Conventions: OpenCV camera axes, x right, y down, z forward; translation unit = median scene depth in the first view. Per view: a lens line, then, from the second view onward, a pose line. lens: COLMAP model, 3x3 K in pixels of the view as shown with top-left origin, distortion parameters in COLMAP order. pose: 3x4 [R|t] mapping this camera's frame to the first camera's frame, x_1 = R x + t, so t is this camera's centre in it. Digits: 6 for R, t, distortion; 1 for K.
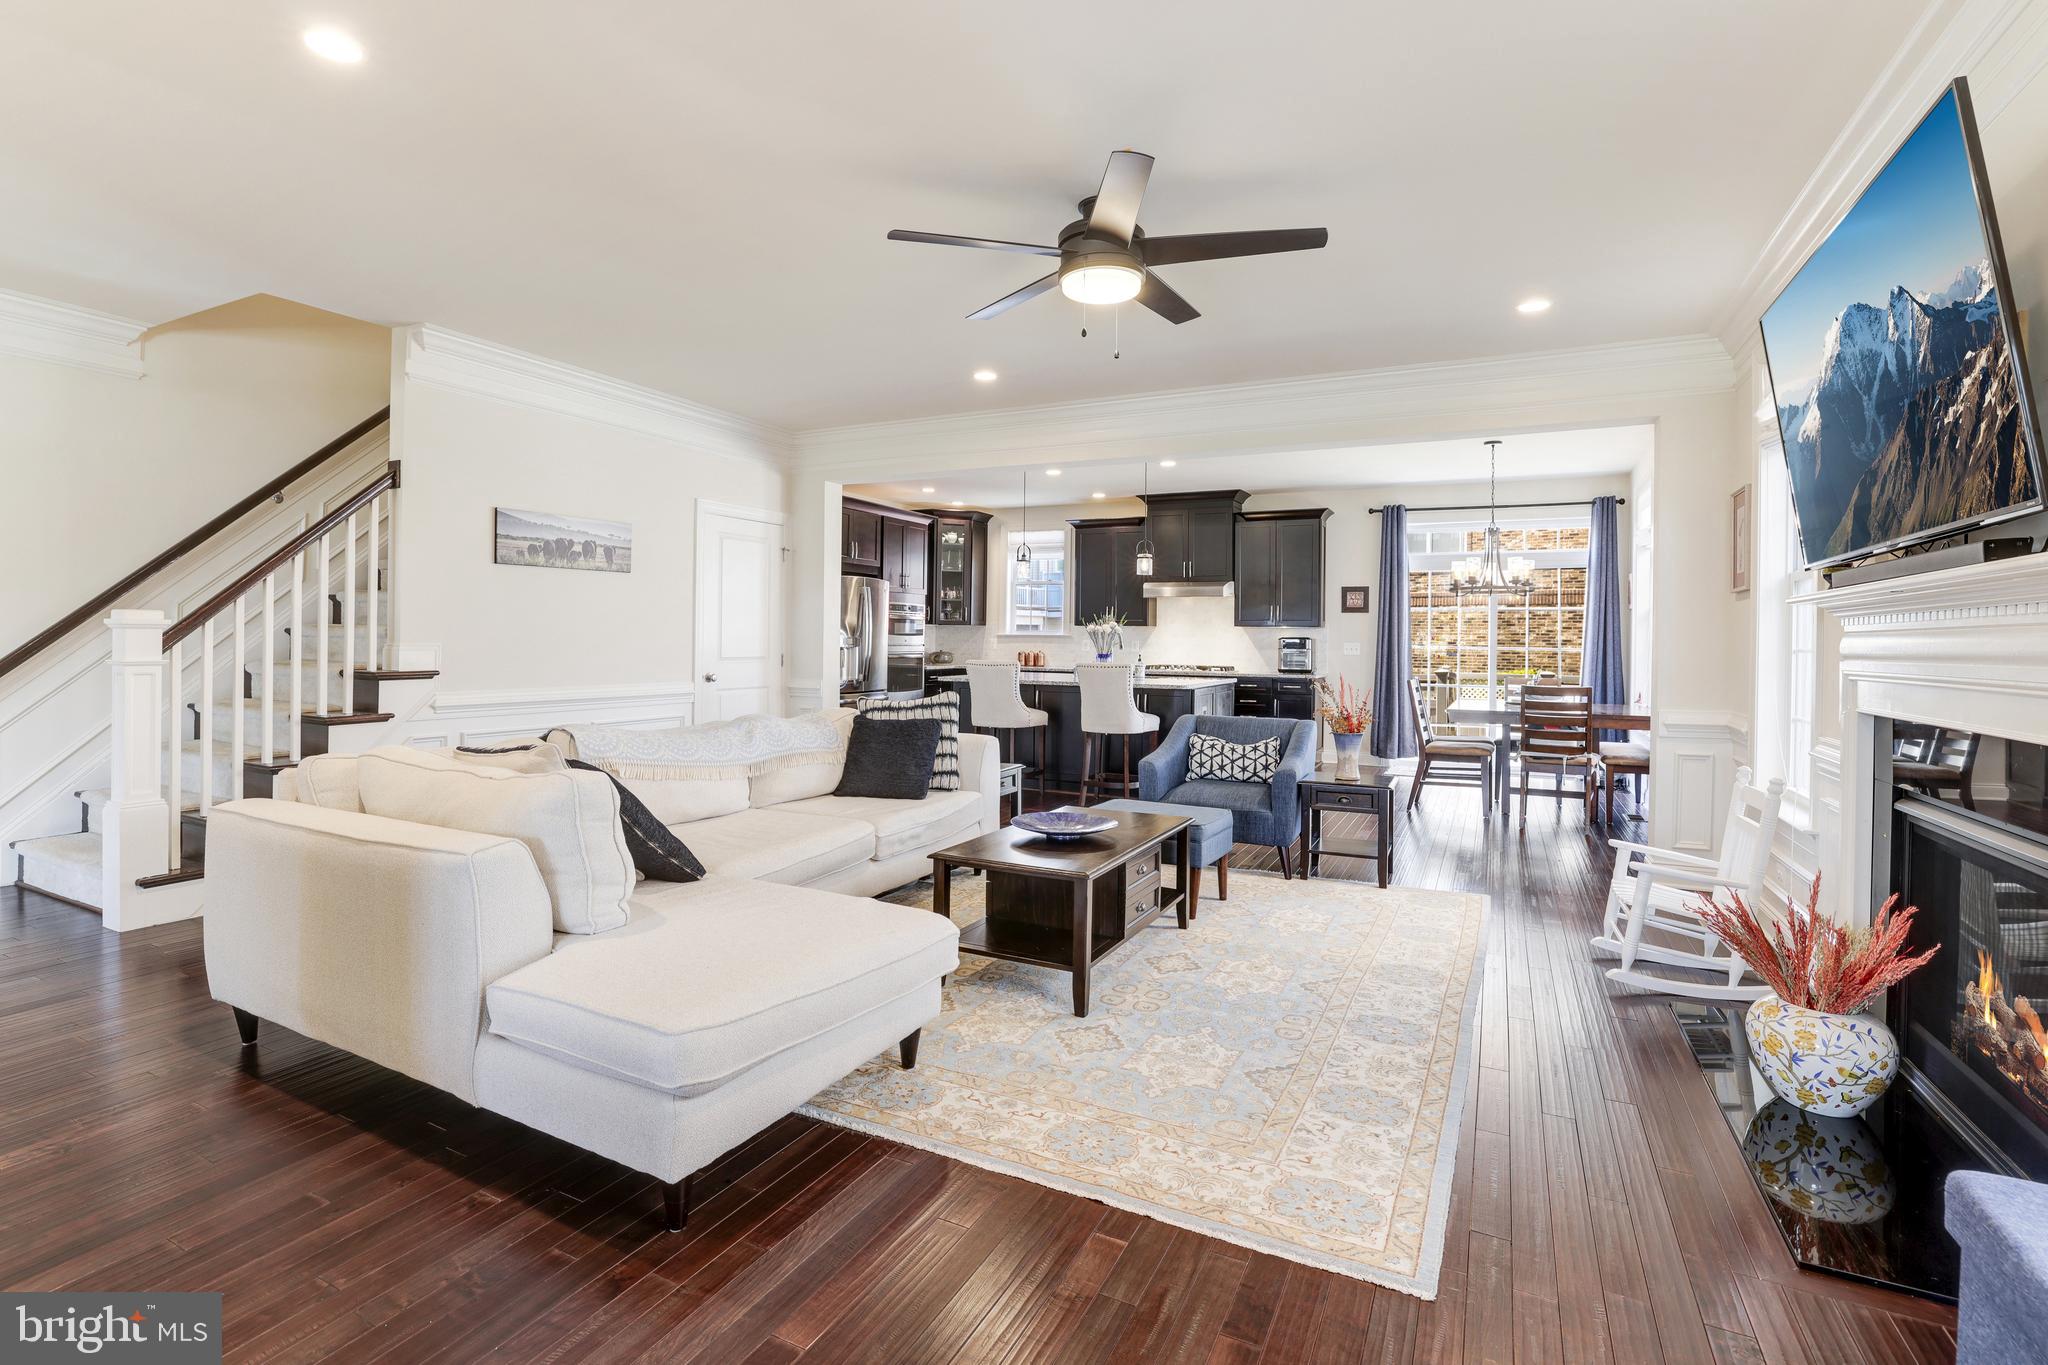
lens RADIAL K [[907.8, 0, 1032.3], [0, 907.8, 649.1], [0, 0, 1]] dist [-0.015369, 0.001352]
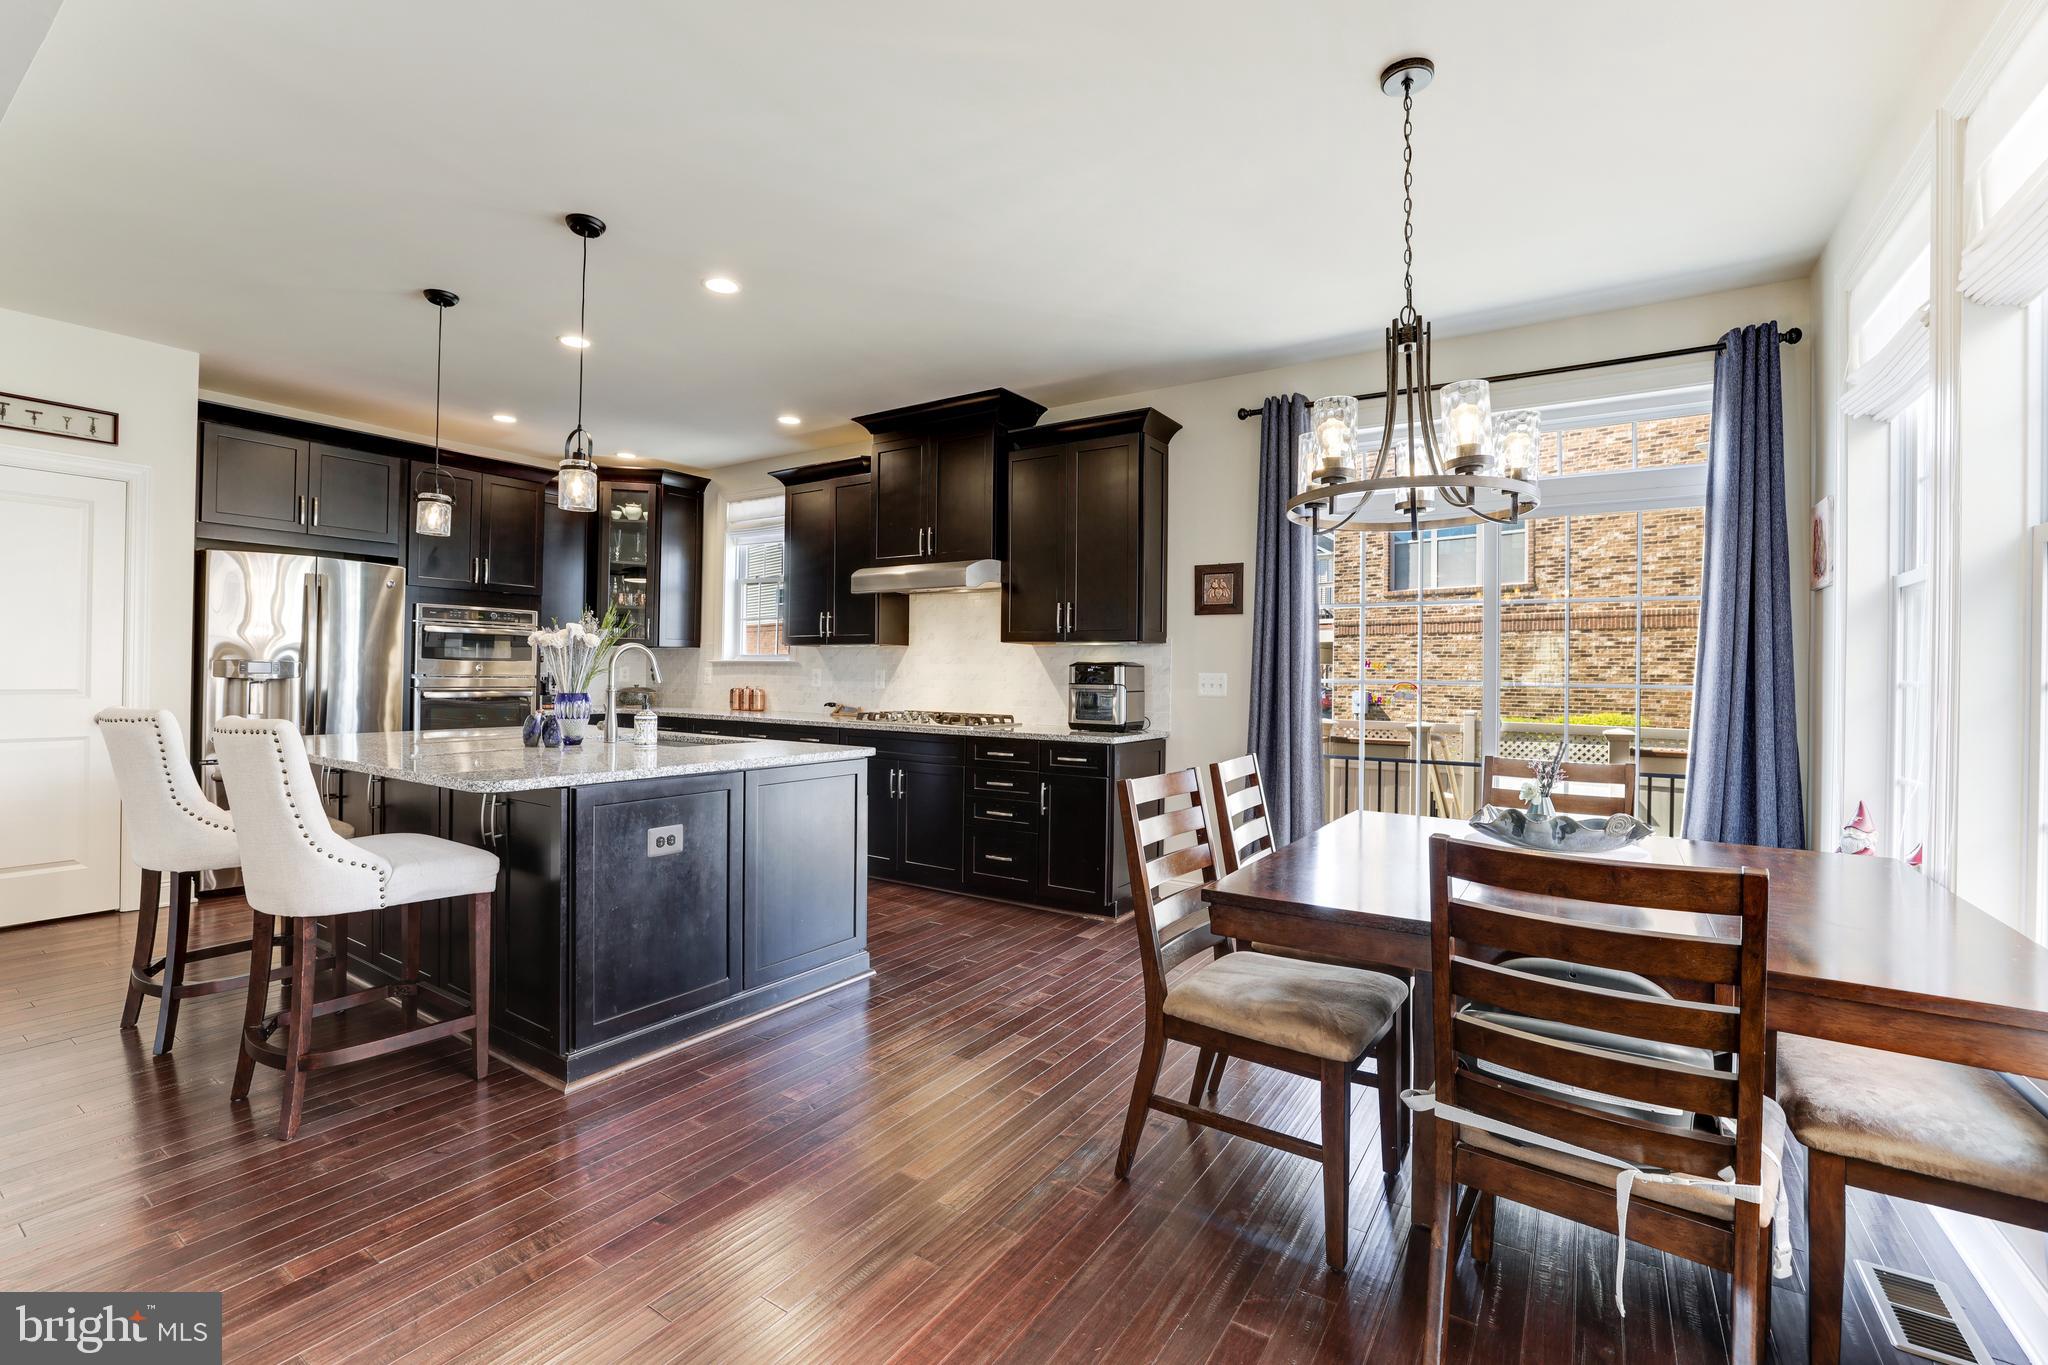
lens RADIAL K [[888.2, 0, 1010.2], [0, 888.2, 670.5], [0, 0, 1]] dist [-0.041704, 0.013652]
pose [[0.992799, 0.001941, -0.119777, 0.375633], [-0.003893, 0.999863, -0.016066, -0.000721], [0.119729, 0.016416, 0.992671, 0.617216]]
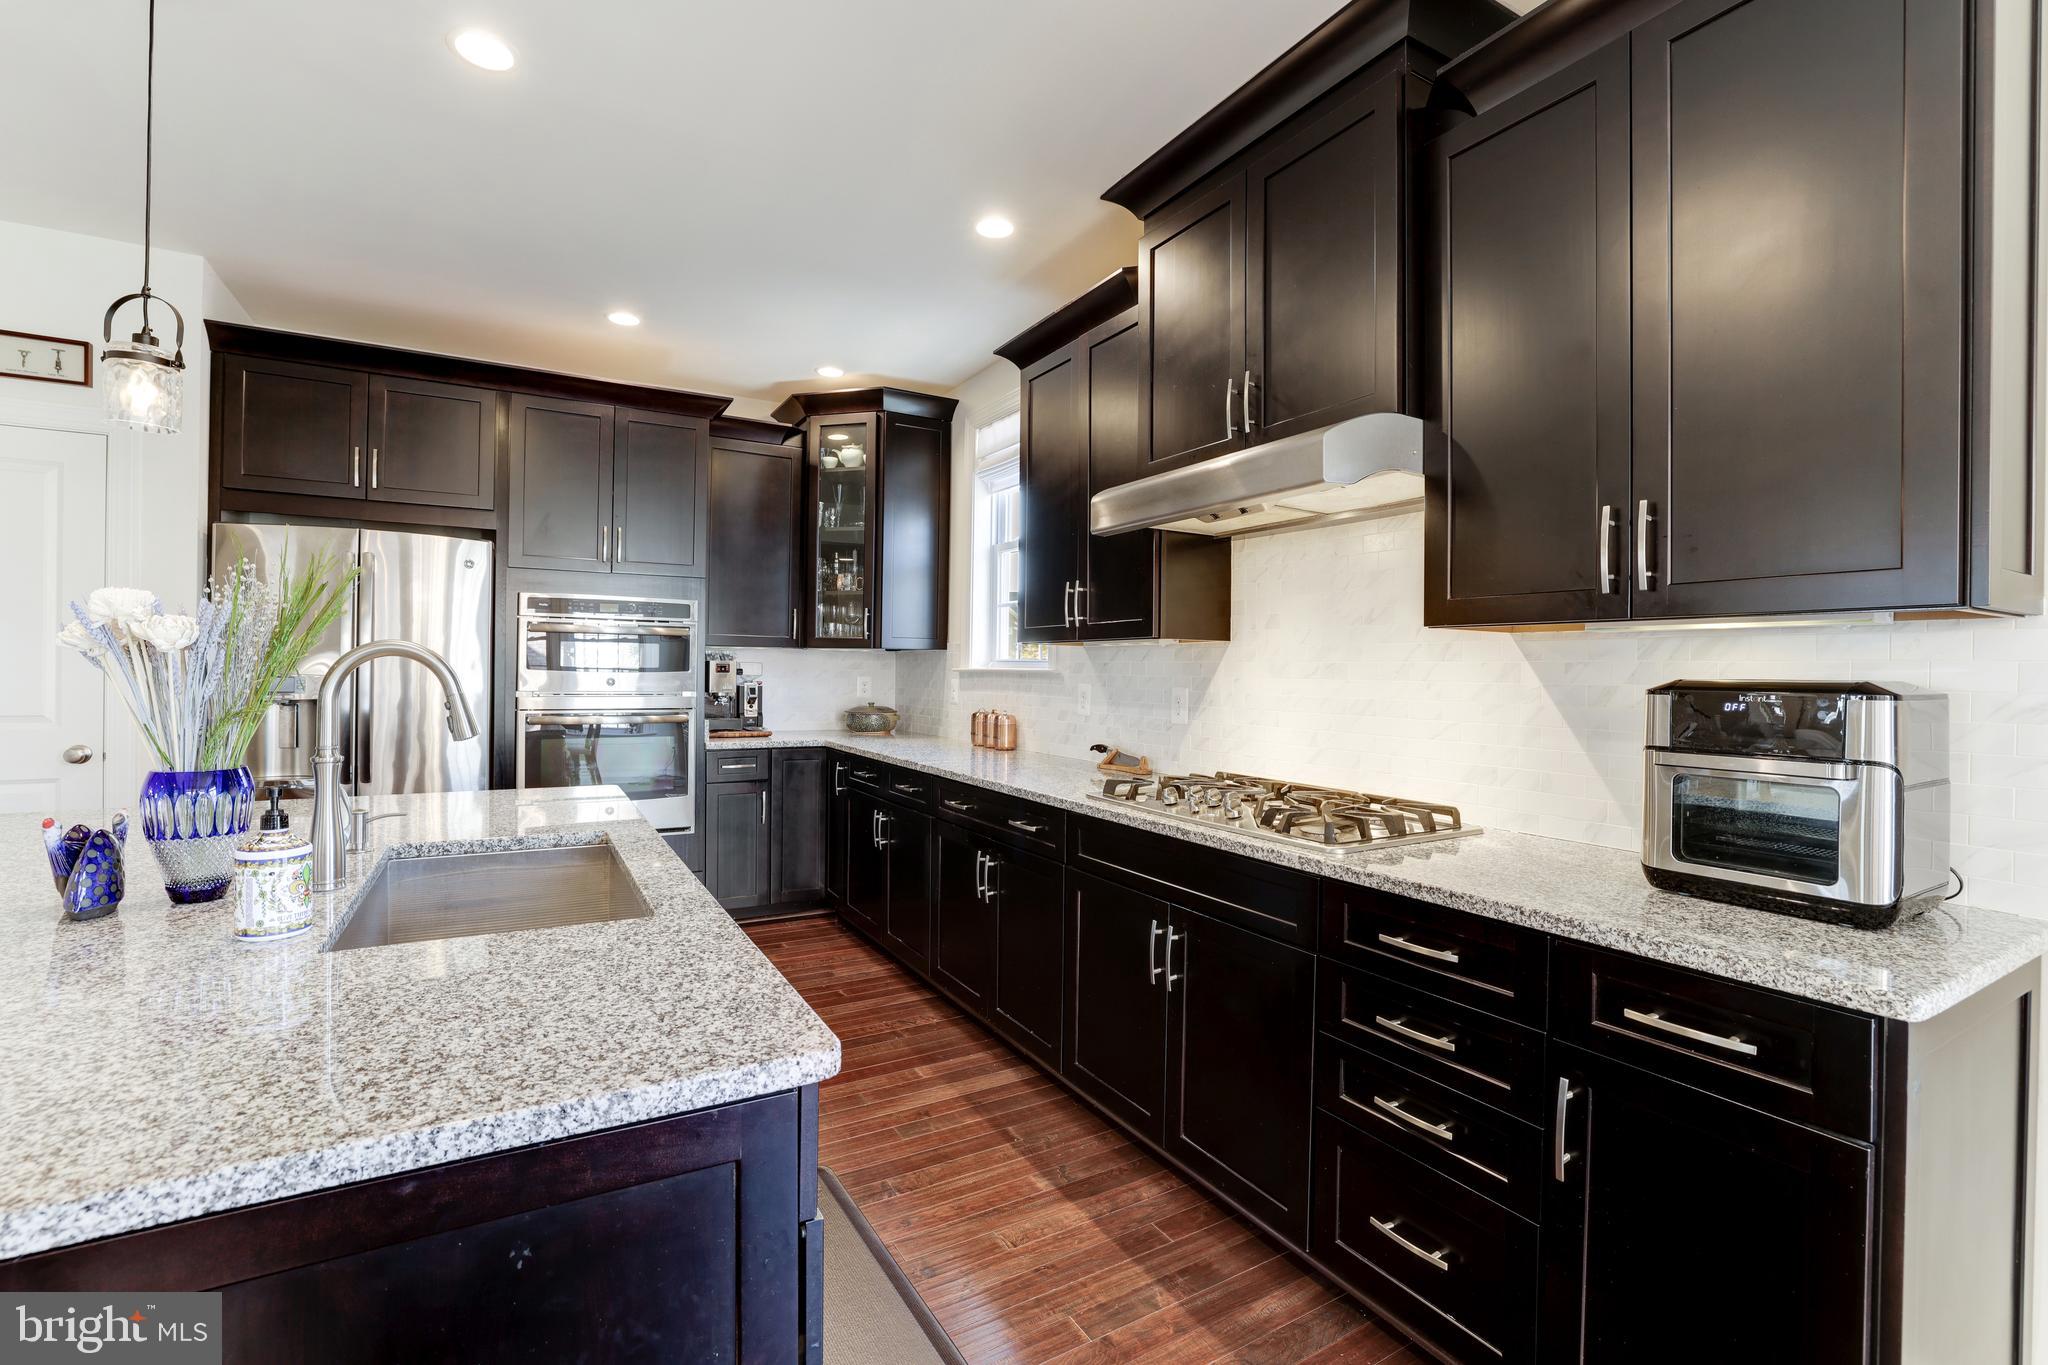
lens RADIAL K [[888.2, 0, 1009.7], [0, 888.2, 671.8], [0, 0, 1]] dist [-0.041704, 0.013652]
pose [[0.830570, 0.001578, -0.556912, 0.330900], [-0.010300, 0.999868, -0.012529, -0.015186], [0.556819, 0.016142, 0.830477, 1.000505]]
